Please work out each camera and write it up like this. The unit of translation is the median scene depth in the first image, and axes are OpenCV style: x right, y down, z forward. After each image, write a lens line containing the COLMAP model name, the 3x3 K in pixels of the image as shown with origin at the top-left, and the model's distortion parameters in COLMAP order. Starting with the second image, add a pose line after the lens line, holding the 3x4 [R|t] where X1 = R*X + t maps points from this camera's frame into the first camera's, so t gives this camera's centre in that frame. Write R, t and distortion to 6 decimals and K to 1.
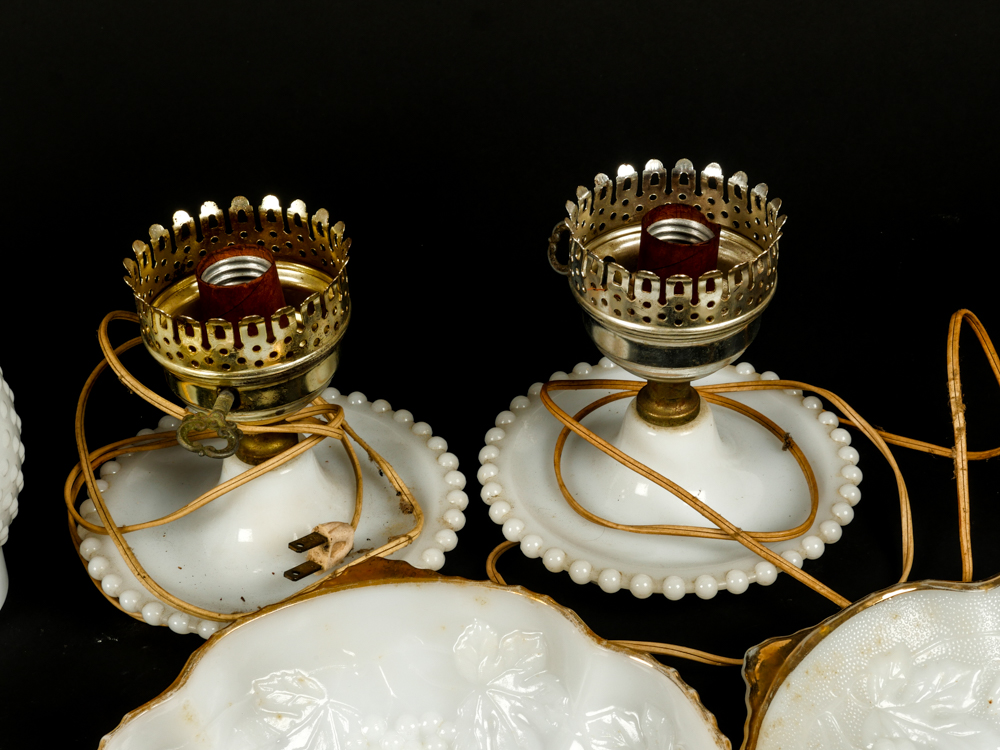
lens RADIAL K [[1995.9, 0, 495.4], [0, 1995.9, 374.7], [0, 0, 1]] dist [0.120252, 0.000000]
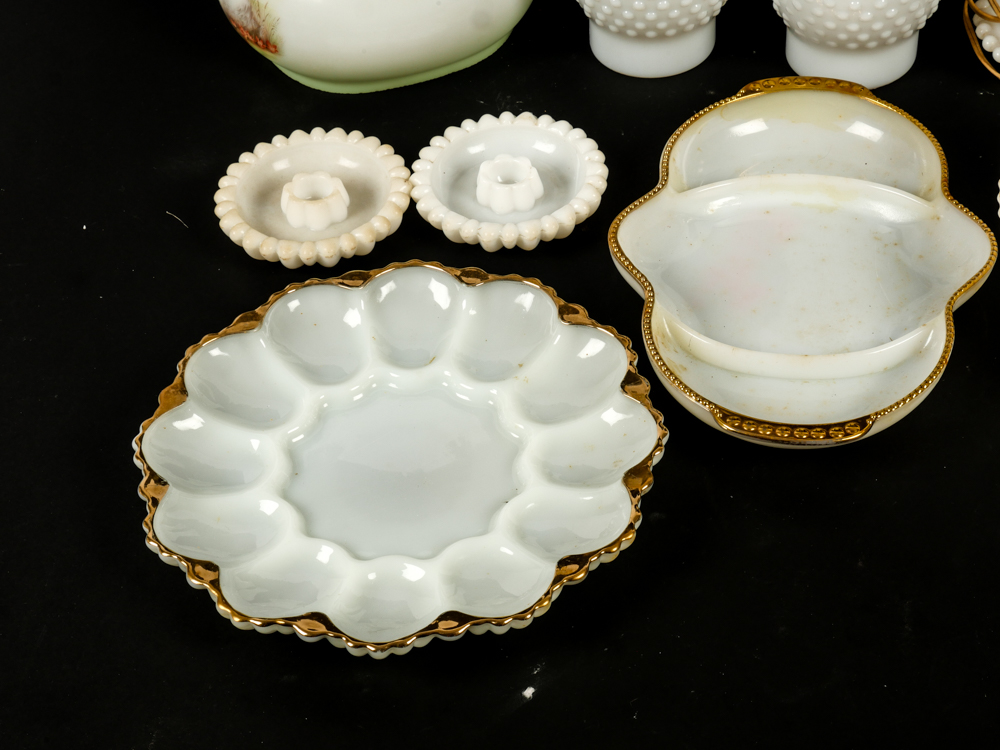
lens RADIAL K [[1995.9, 0, 493.8], [0, 1995.9, 380.2], [0, 0, 1]] dist [0.120252, 0.000000]
pose [[0.958147, 0.171378, -0.229310, -0.166455], [-0.135422, 0.977058, 0.164373, 0.145397], [0.252220, -0.126440, 0.959374, -0.543022]]
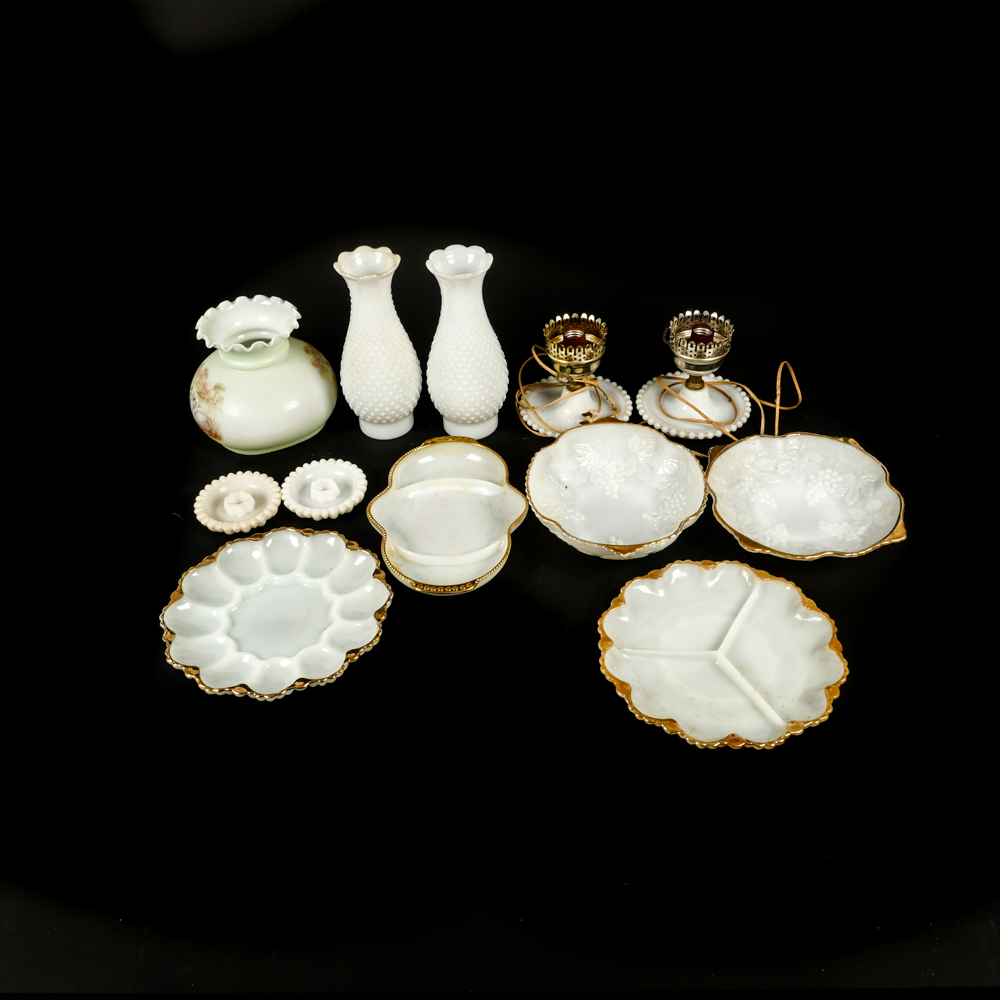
lens RADIAL K [[967.1, 0, 497.0], [0, 967.1, 500.3], [0, 0, 1]] dist [-0.024599, 0.000000]
pose [[0.990078, 0.086095, -0.111059, -0.048147], [-0.076712, 0.993323, 0.086164, 0.098867], [0.117735, -0.076789, 0.990072, -0.696025]]
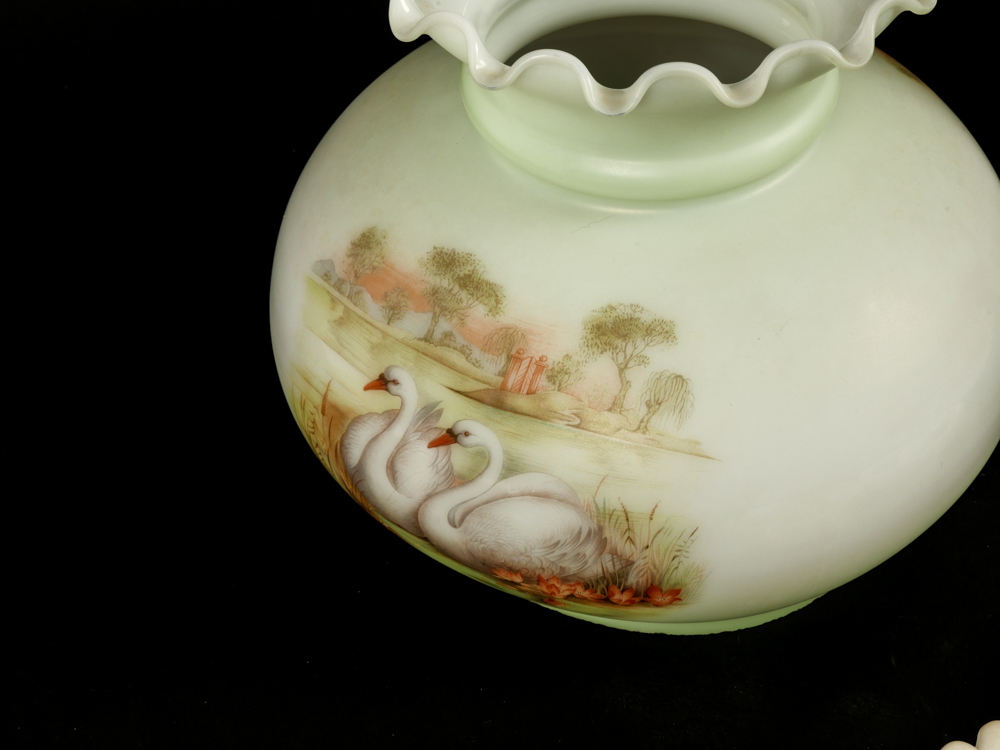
lens RADIAL K [[1995.9, 0, 499.7], [0, 1995.9, 374.9], [0, 0, 1]] dist [0.120252, 0.000000]
pose [[0.952483, -0.234116, 0.194847, -0.876525], [0.207458, 0.967018, 0.147778, 0.002574], [-0.223018, -0.100333, 0.969637, 0.326948]]
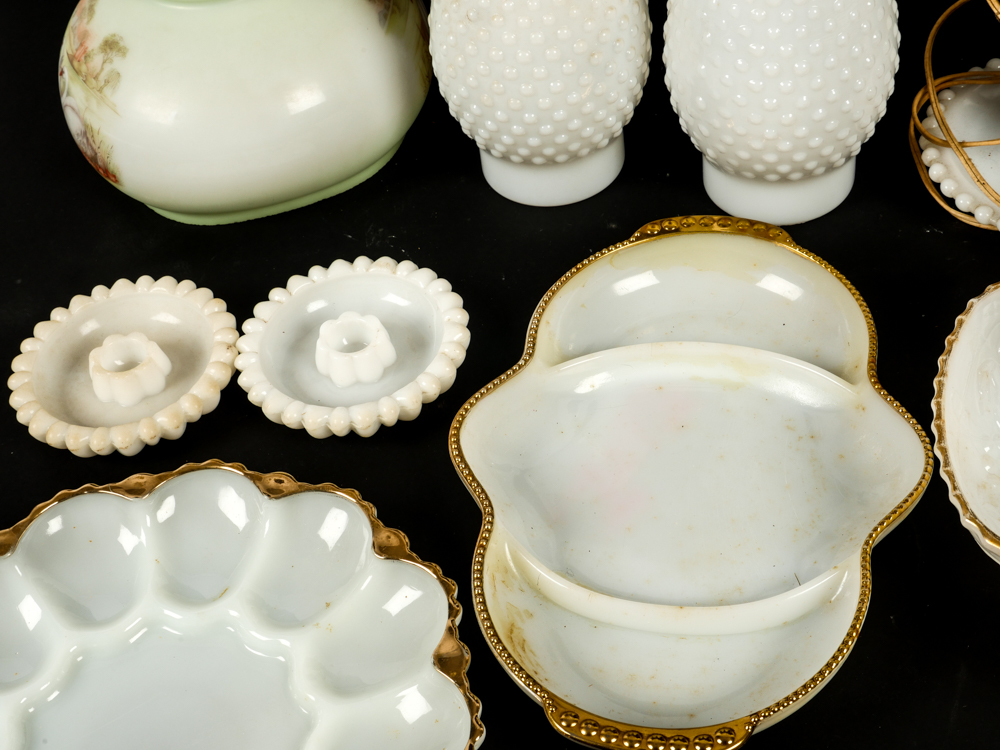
lens RADIAL K [[1531.4, 0, 499.8], [0, 1531.4, 374.2], [0, 0, 1]] dist [-0.012919, 0.000000]
pose [[0.938912, 0.182379, -0.291858, -0.155275], [-0.122818, 0.969764, 0.210889, 0.052041], [0.321496, -0.162161, 0.932923, 0.018986]]
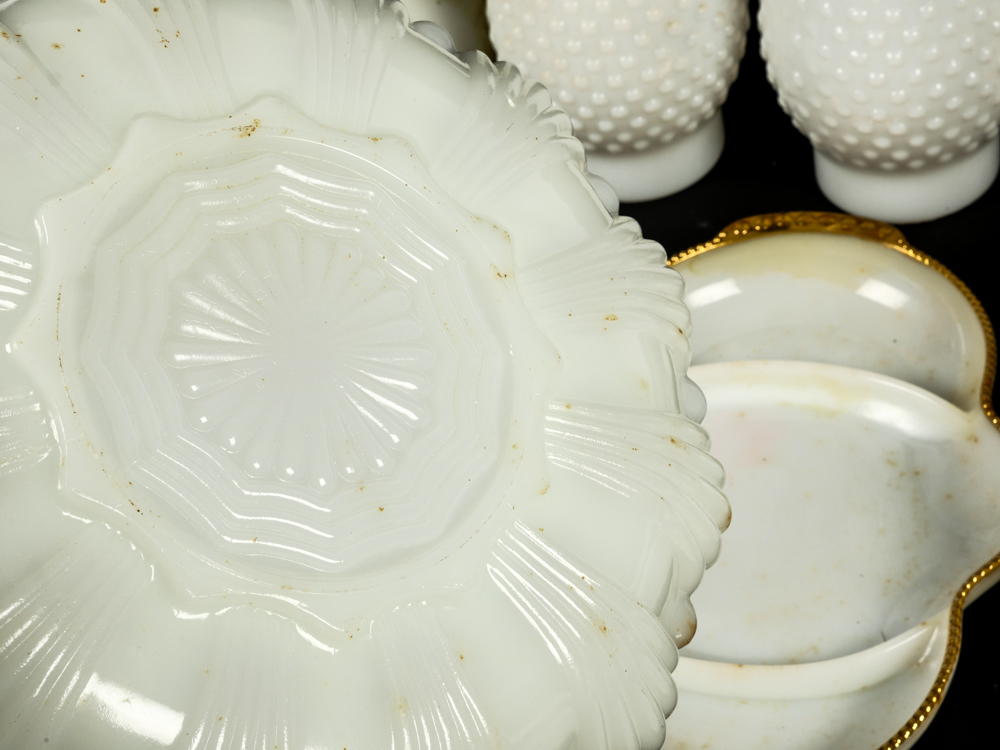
lens RADIAL K [[1995.9, 0, 496.3], [0, 1995.9, 382.7], [0, 0, 1]] dist [0.120252, 0.000000]
pose [[0.902968, 0.183304, -0.388650, -0.054297], [-0.108626, 0.972446, 0.206273, 0.029697], [0.415752, -0.144040, 0.897999, -0.059300]]
